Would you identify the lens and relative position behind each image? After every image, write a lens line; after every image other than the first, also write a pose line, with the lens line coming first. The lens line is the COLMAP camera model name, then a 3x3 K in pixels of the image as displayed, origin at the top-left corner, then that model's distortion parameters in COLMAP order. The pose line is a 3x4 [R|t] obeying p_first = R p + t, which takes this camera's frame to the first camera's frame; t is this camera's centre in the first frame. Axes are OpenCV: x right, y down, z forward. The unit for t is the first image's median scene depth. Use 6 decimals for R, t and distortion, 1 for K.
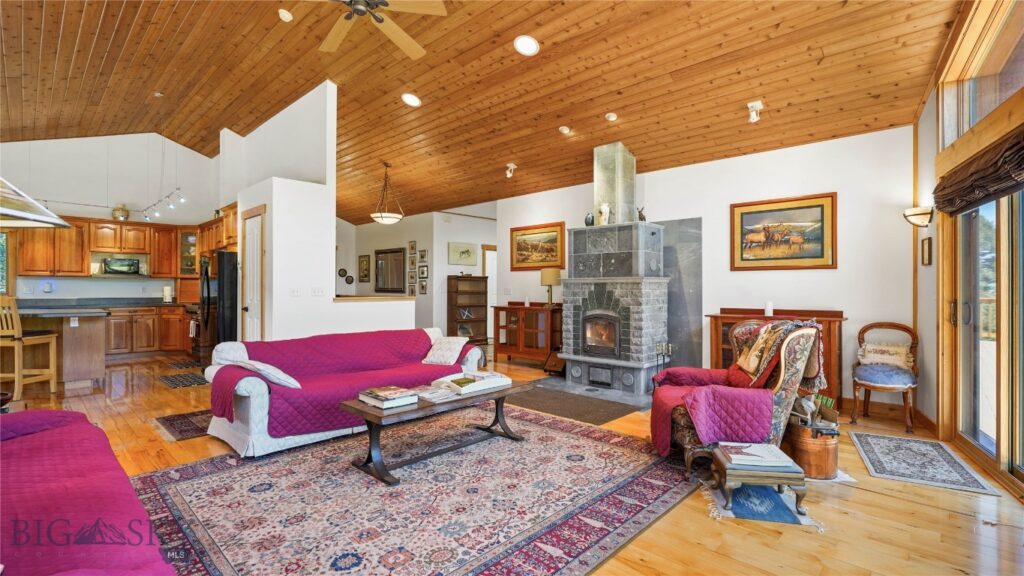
lens RADIAL K [[463.2, 0, 517.4], [0, 463.2, 287.3], [0, 0, 1]] dist [-0.004053, -0.000145]
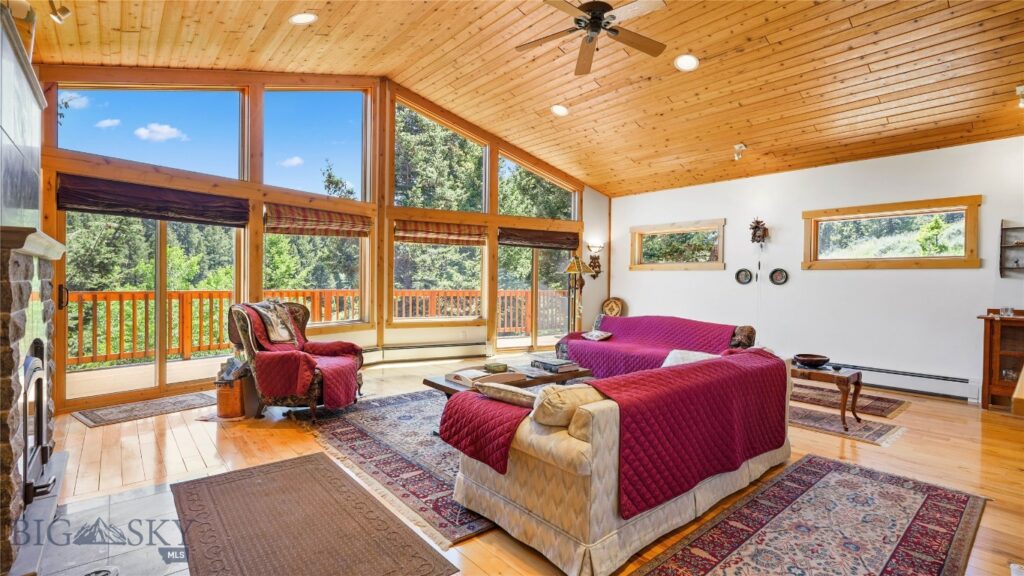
lens RADIAL K [[463.2, 0, 517.4], [0, 463.2, 287.3], [0, 0, 1]] dist [-0.004053, -0.000145]
pose [[-0.994608, -0.016788, 0.102339, -0.170949], [-0.015743, 0.999815, 0.011010, 0.001131], [-0.102505, 0.009340, -0.994689, 1.282709]]
